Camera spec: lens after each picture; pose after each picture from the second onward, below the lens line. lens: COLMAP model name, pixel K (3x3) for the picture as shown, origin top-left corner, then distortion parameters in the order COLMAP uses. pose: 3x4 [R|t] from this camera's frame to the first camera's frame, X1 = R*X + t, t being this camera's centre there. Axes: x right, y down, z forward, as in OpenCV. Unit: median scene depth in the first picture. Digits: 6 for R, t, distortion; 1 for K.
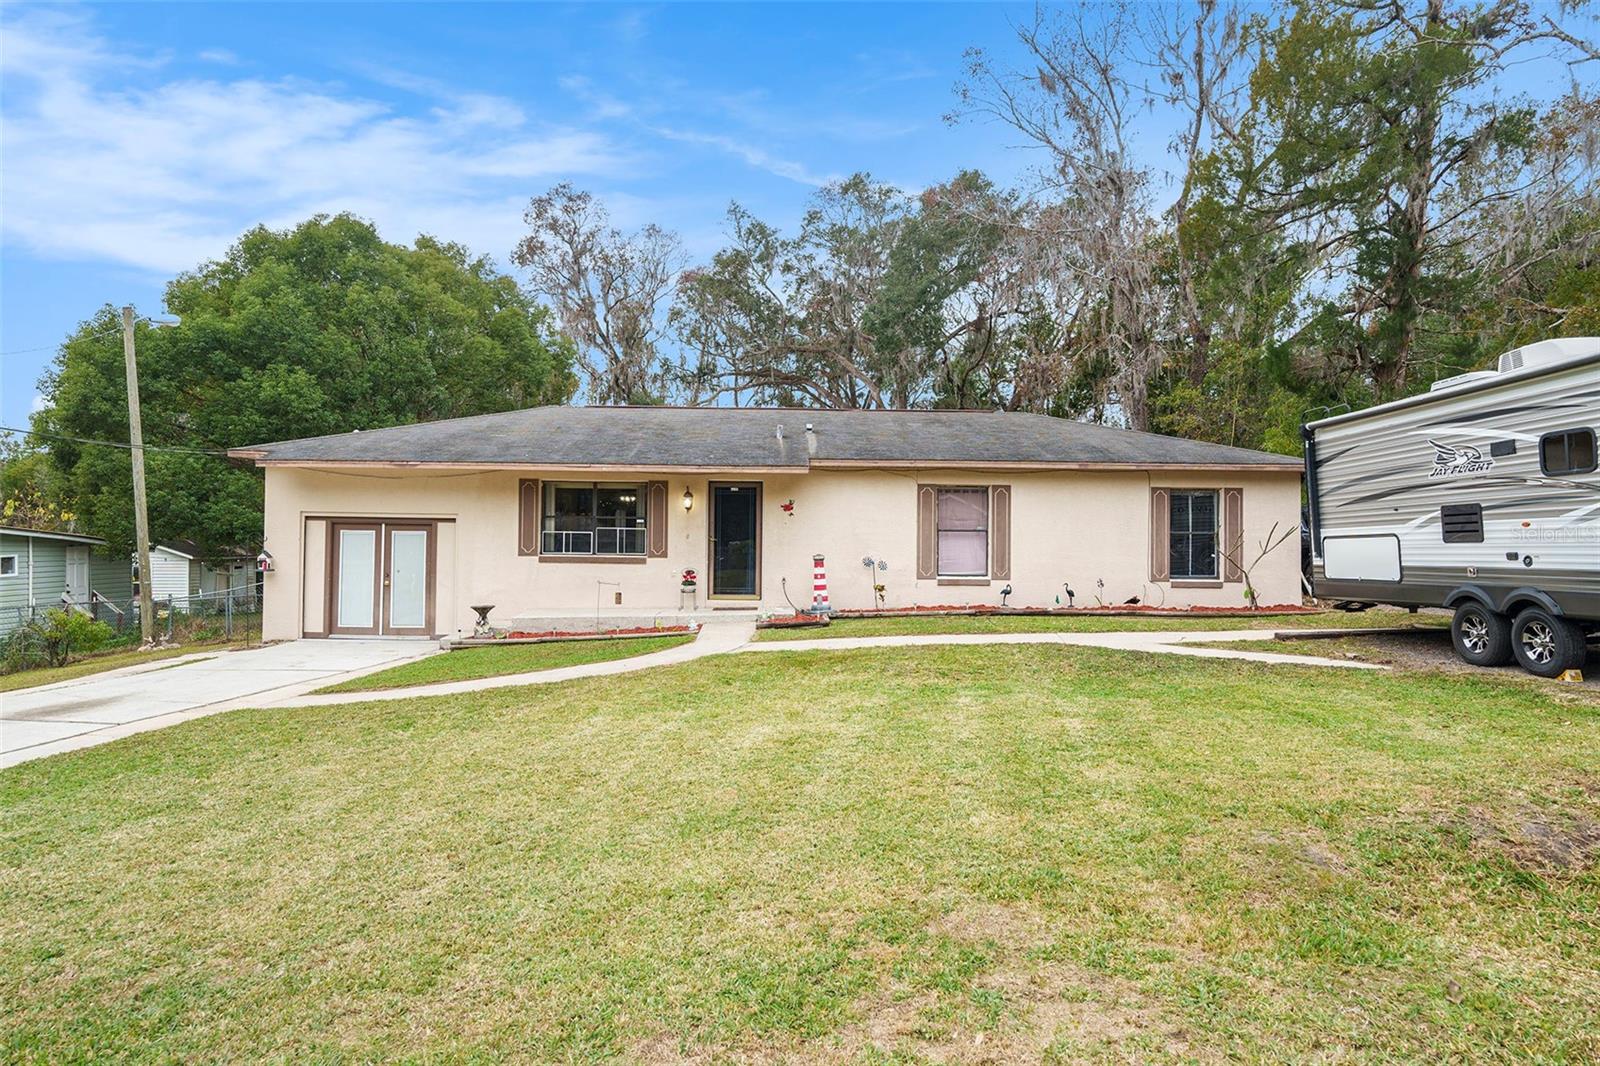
lens RADIAL K [[932.2, 0, 799.4], [0, 932.2, 531.5], [0, 0, 1]] dist [0.009154, 0.000656]
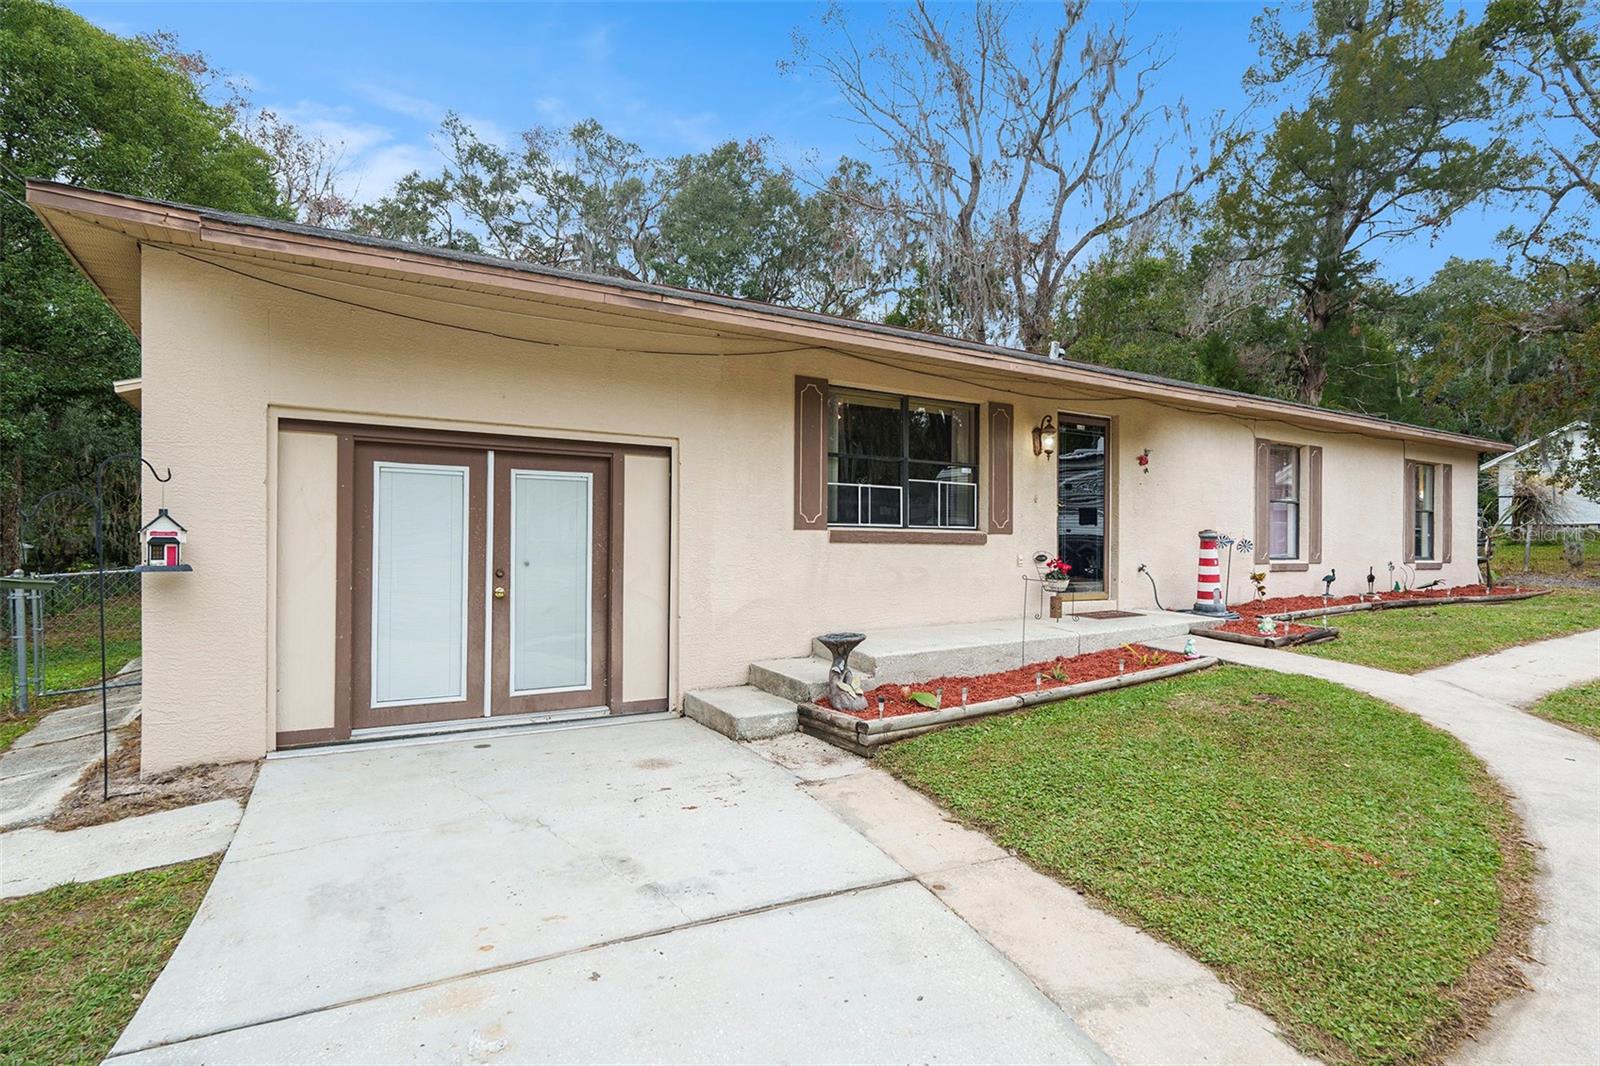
lens RADIAL K [[821.1, 0, 801.7], [0, 821.1, 546.1], [0, 0, 1]] dist [0.002517, 0.000553]
pose [[0.852637, -0.003606, 0.522491, -0.522768], [-0.007935, 0.999771, 0.019850, 0.025929], [-0.522443, -0.021071, 0.852414, 0.616664]]
